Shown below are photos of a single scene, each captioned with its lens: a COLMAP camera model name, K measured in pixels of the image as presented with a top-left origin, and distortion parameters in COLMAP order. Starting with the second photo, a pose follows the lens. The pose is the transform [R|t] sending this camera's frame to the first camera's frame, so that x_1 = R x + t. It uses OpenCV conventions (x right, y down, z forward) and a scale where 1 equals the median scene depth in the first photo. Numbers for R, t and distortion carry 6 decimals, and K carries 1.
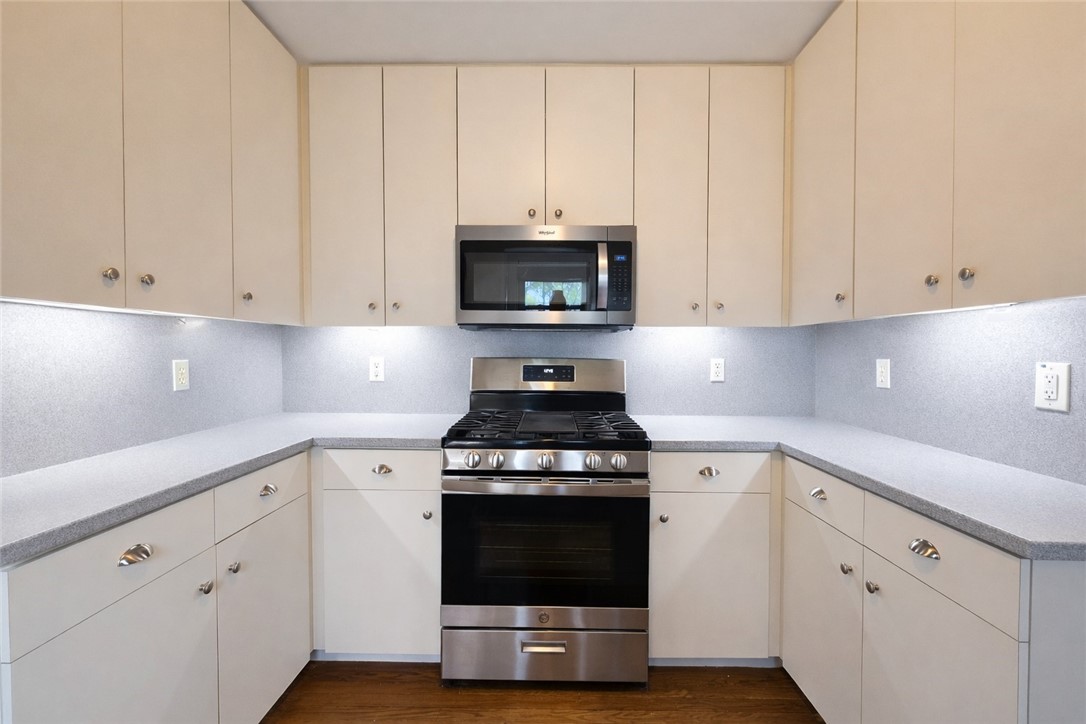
lens RADIAL K [[489.1, 0, 549.1], [0, 489.1, 342.2], [0, 0, 1]] dist [0.000846, -0.000318]
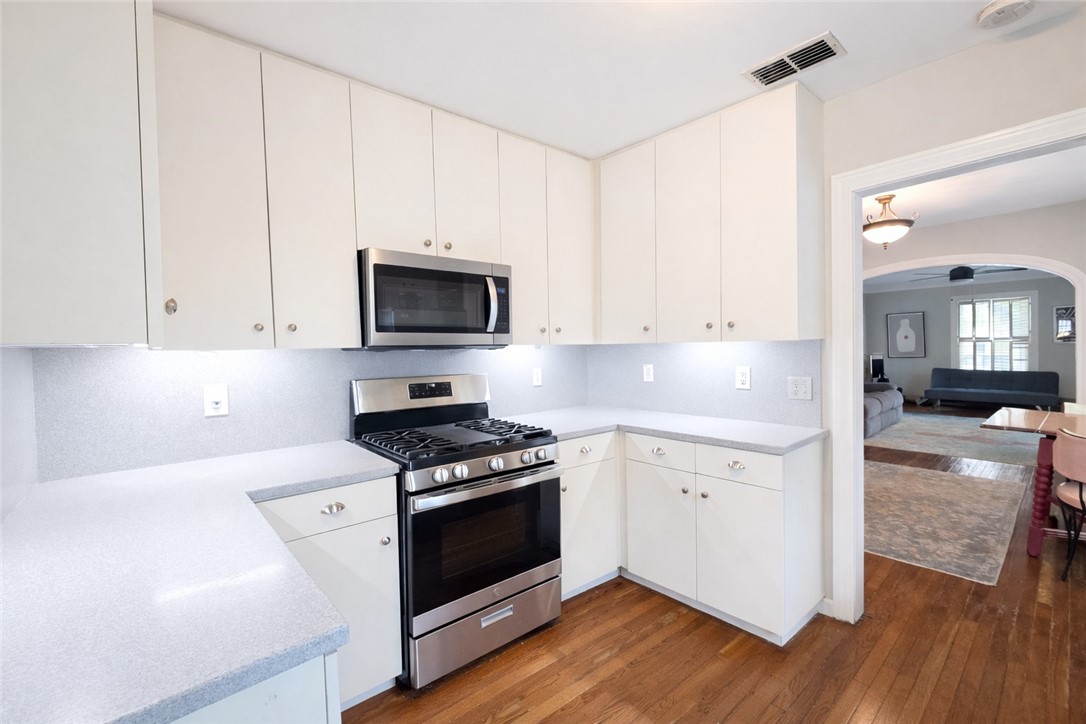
lens RADIAL K [[463.0, 0, 541.5], [0, 463.0, 352.9], [0, 0, 1]] dist [-0.001072, -0.000433]
pose [[0.757408, -0.029660, 0.652268, -0.569576], [0.020738, 0.999557, 0.021371, -0.042727], [-0.652612, -0.002660, 0.757687, 0.070274]]
